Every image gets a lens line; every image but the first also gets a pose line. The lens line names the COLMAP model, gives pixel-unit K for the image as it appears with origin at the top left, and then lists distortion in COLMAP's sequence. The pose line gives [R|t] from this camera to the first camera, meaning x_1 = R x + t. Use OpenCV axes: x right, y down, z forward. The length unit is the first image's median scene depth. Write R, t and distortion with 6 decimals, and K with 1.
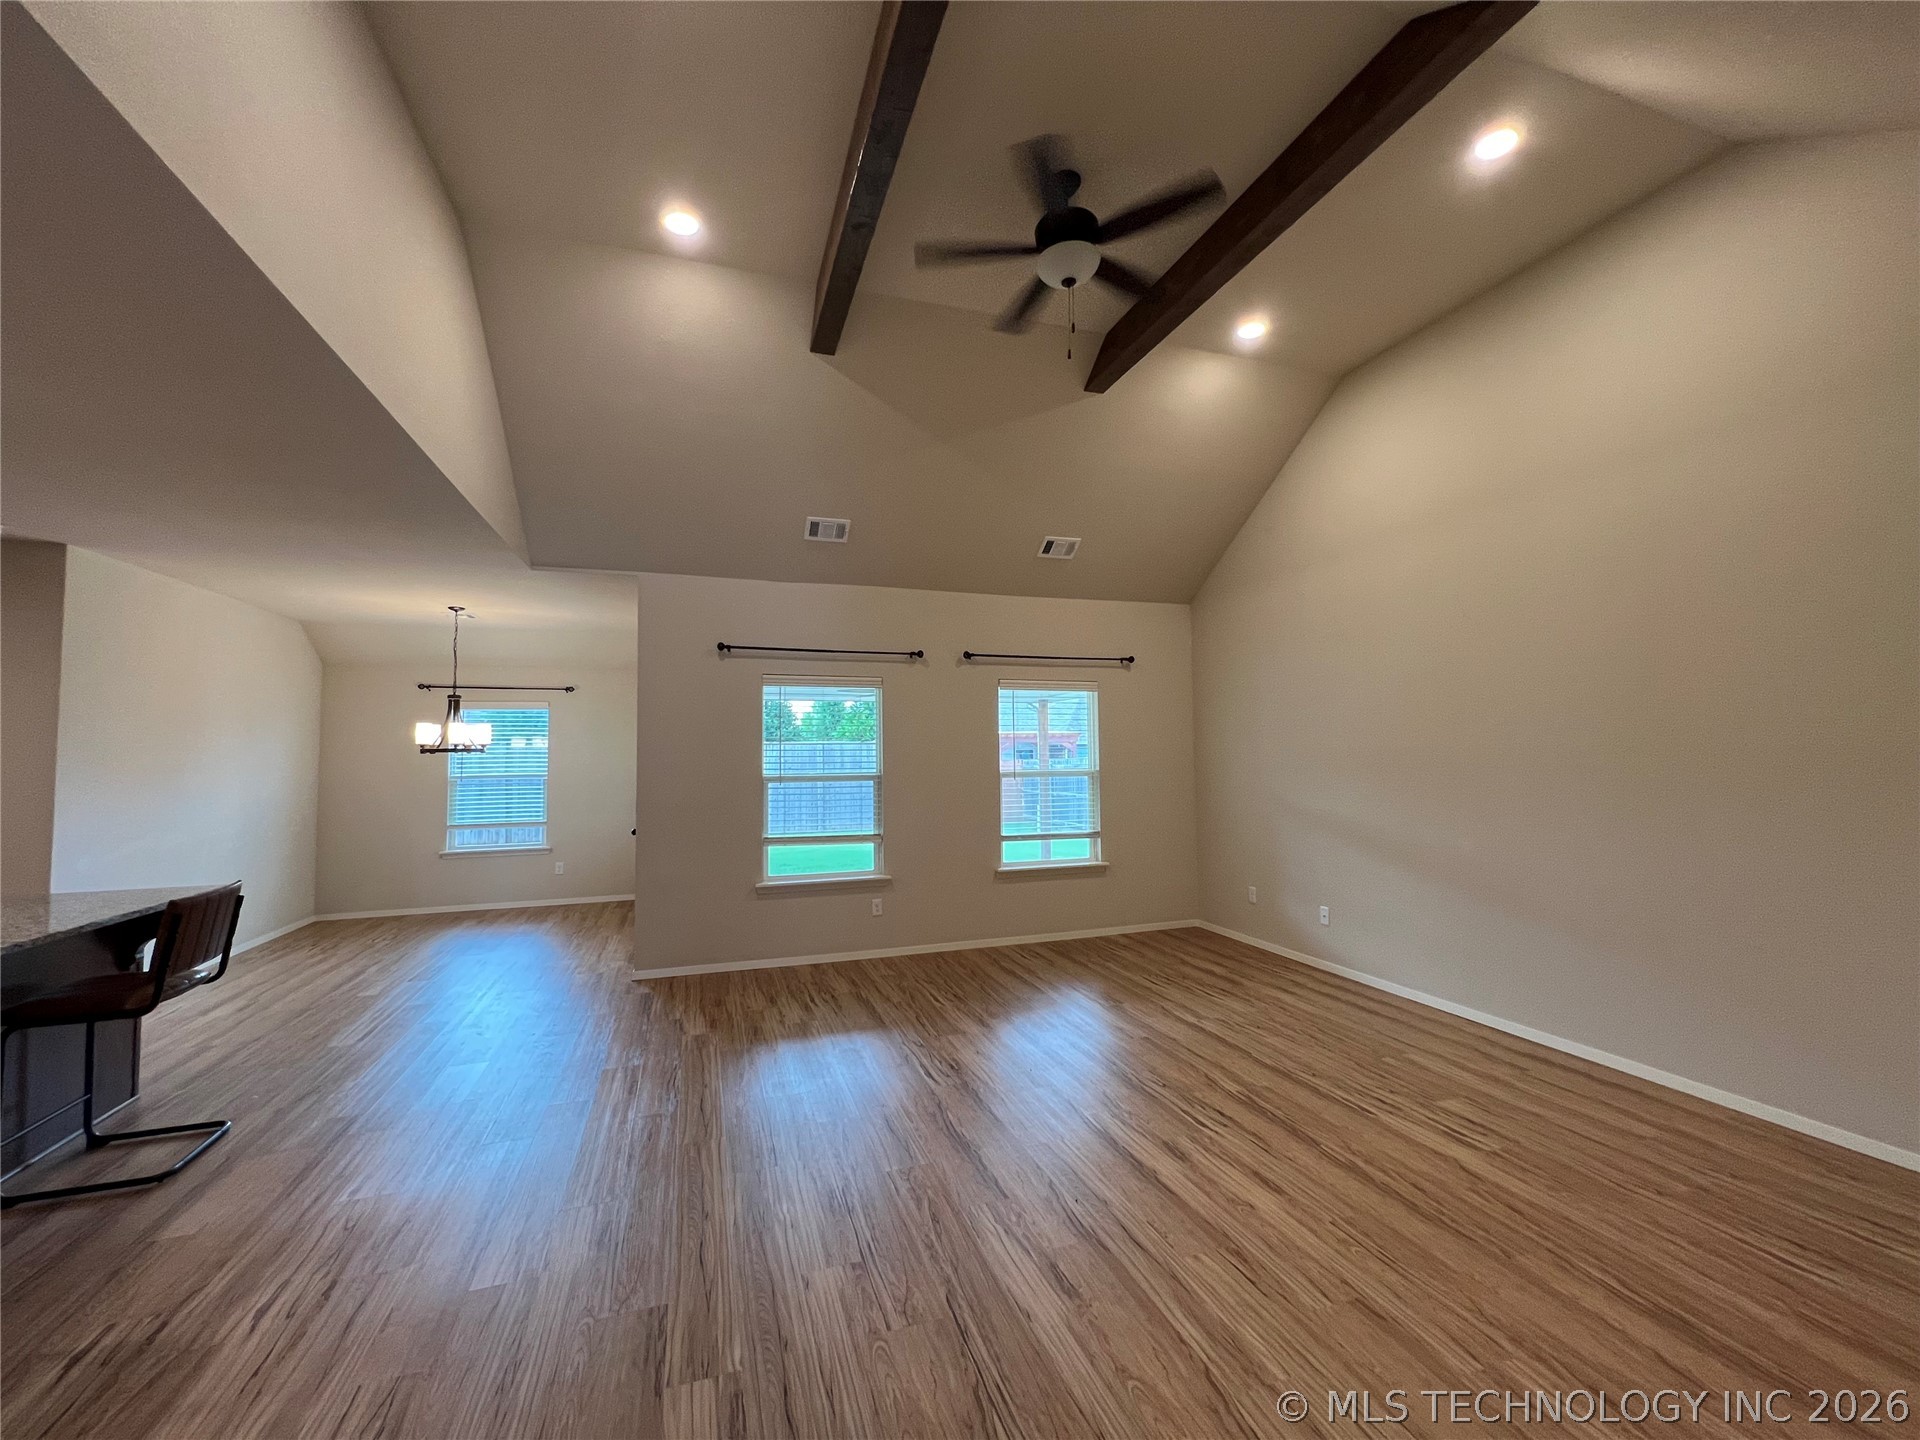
lens RADIAL K [[771.2, 0, 954.3], [0, 771.2, 714.1], [0, 0, 1]] dist [-0.003410, 0.000761]
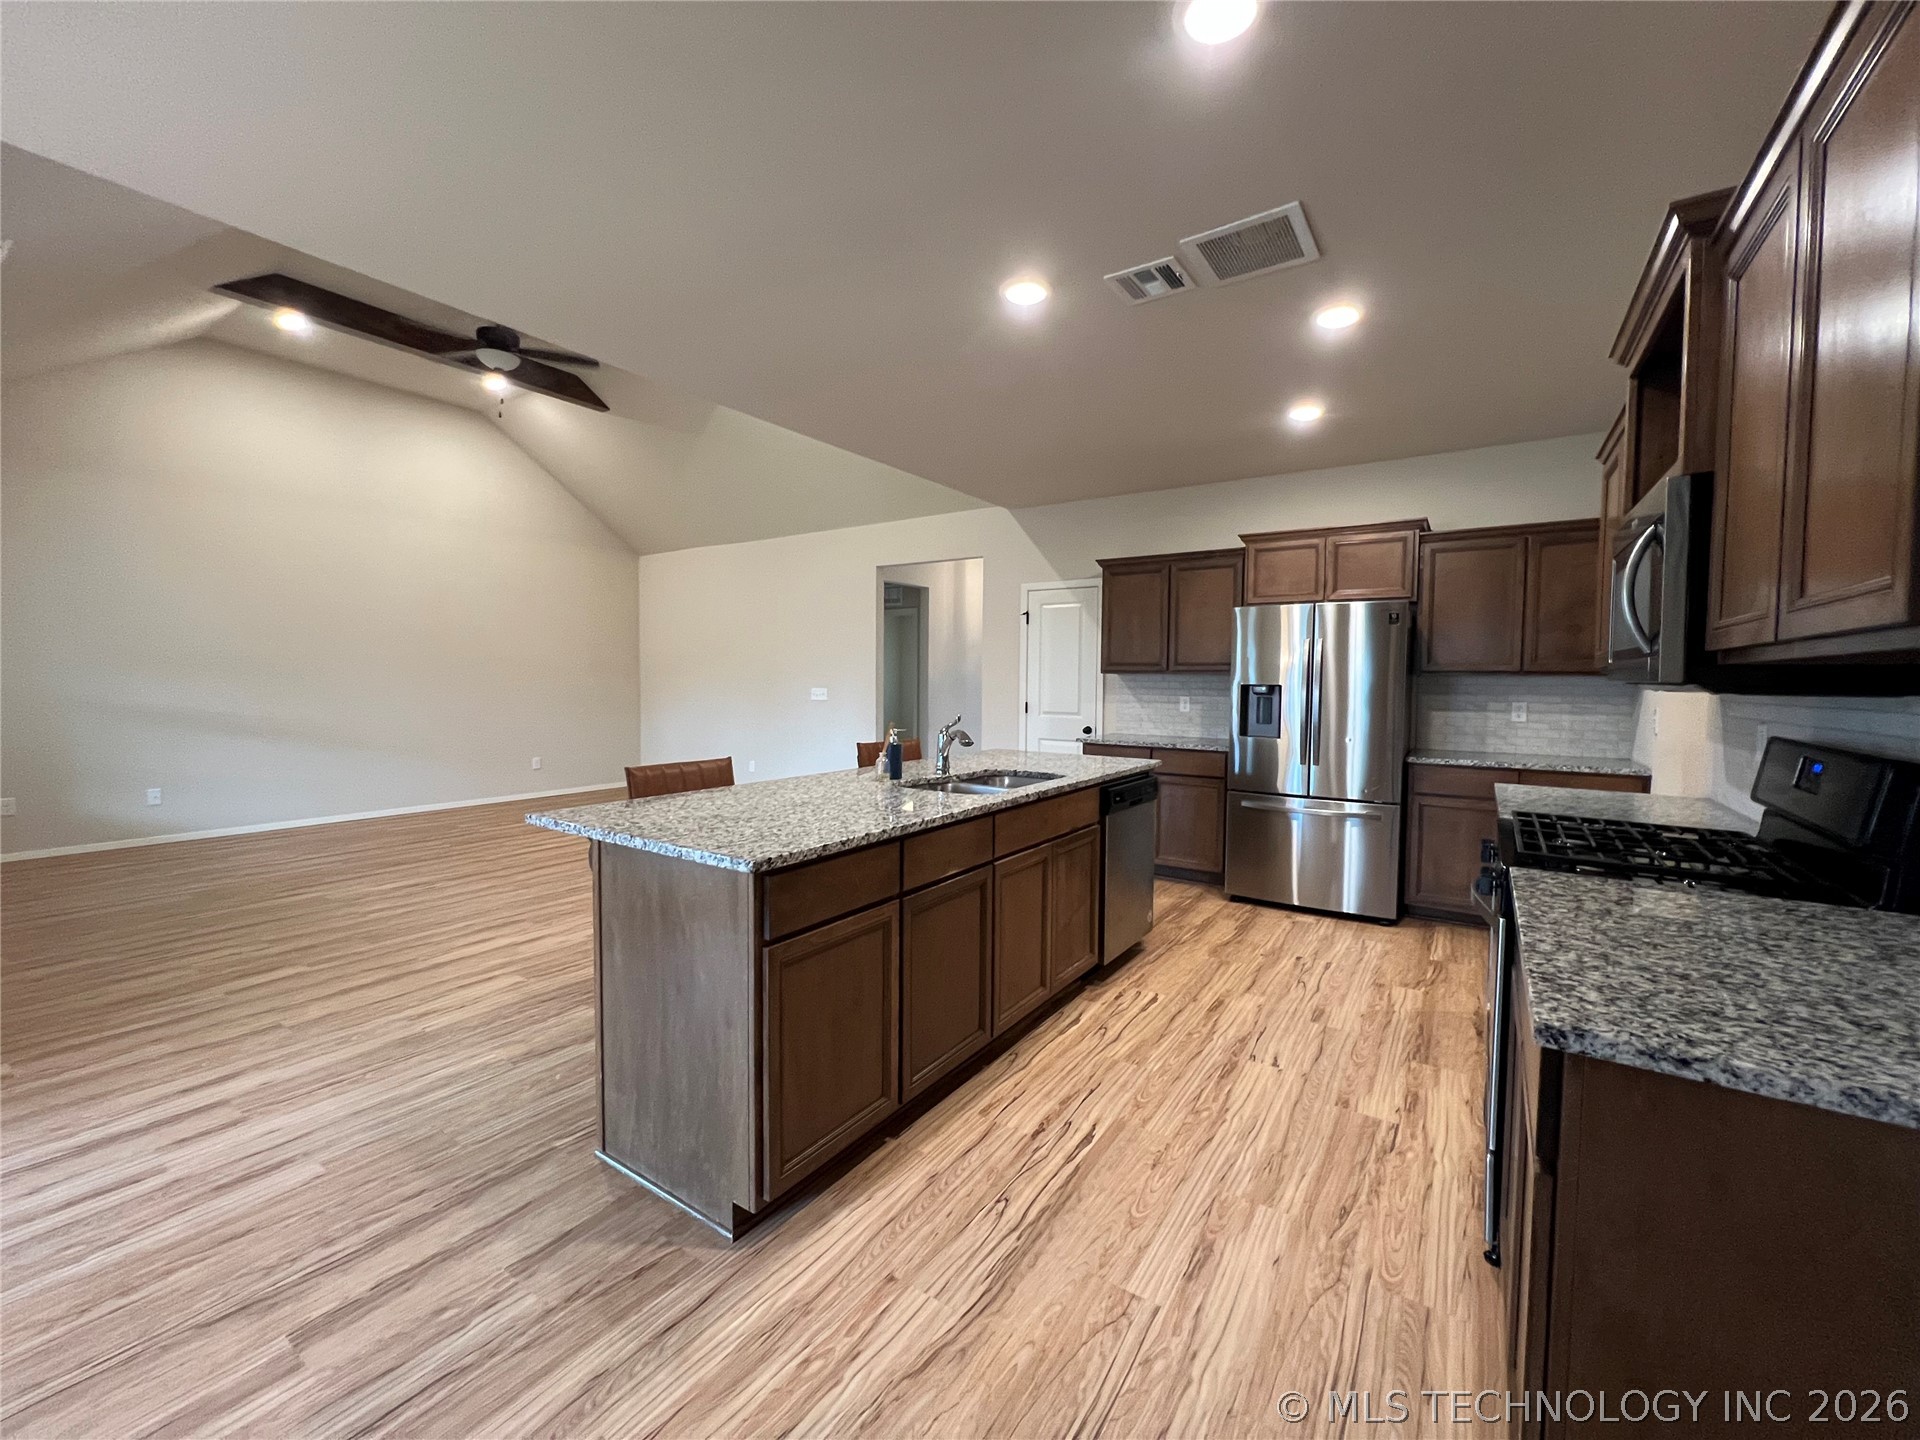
lens RADIAL K [[771.2, 0, 954.3], [0, 771.2, 714.1], [0, 0, 1]] dist [-0.003410, 0.000761]
pose [[-0.605949, -0.031265, 0.794889, -1.506799], [-0.042613, 0.999068, 0.006812, 0.110615], [-0.794361, -0.029744, -0.606717, 1.012068]]
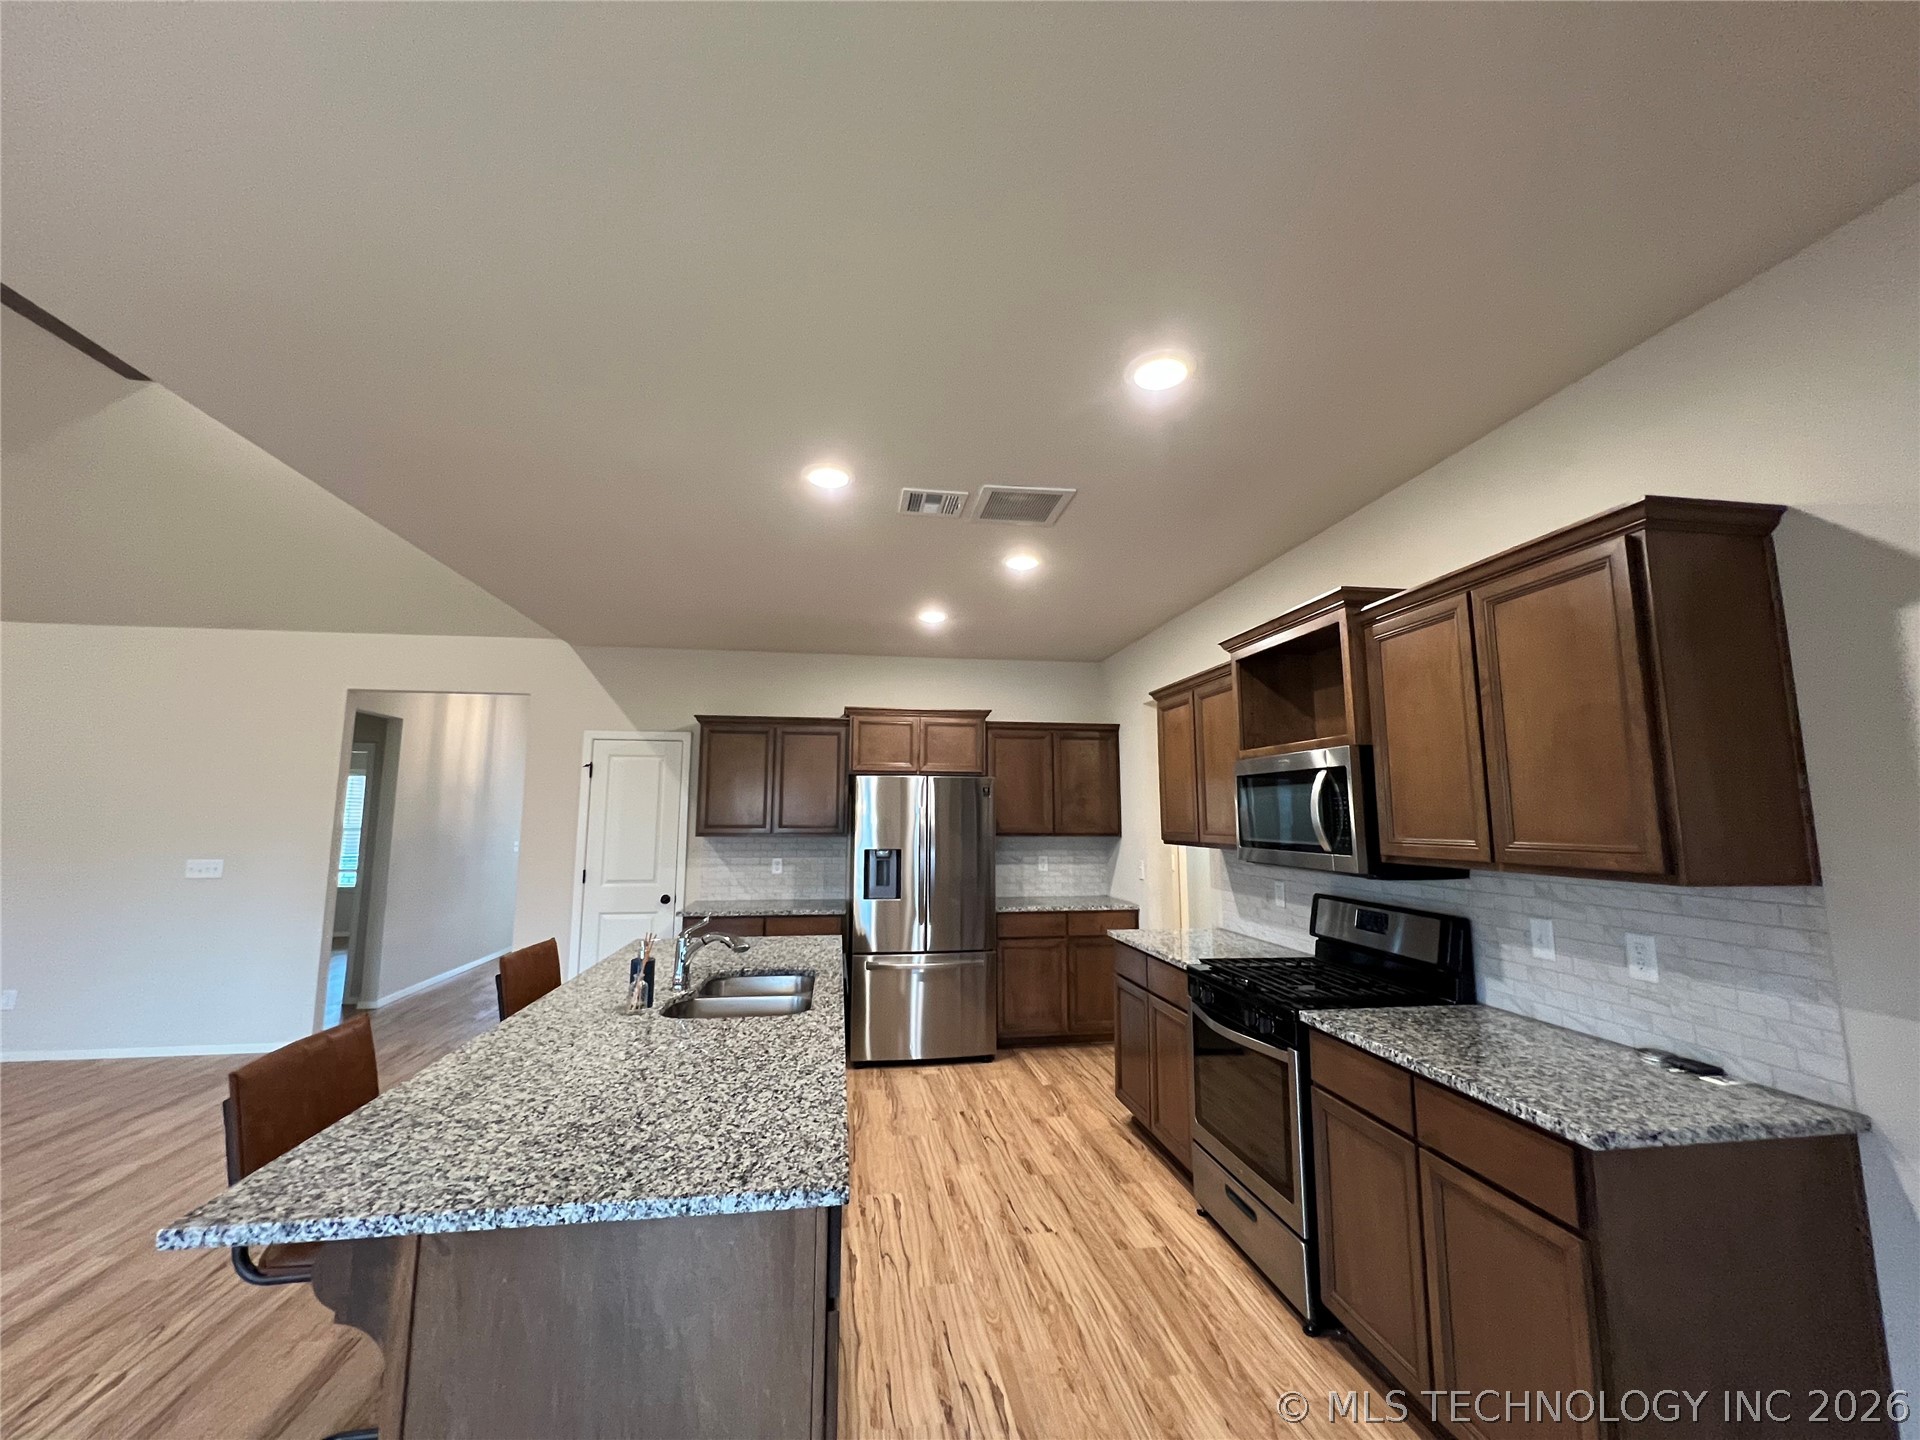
lens RADIAL K [[771.2, 0, 954.3], [0, 771.2, 714.1], [0, 0, 1]] dist [-0.003410, 0.000761]
pose [[-0.984654, 0.031400, 0.171670, -1.199929], [-0.000702, 0.982960, -0.183818, 0.069401], [-0.174516, -0.181117, -0.967854, 1.168594]]
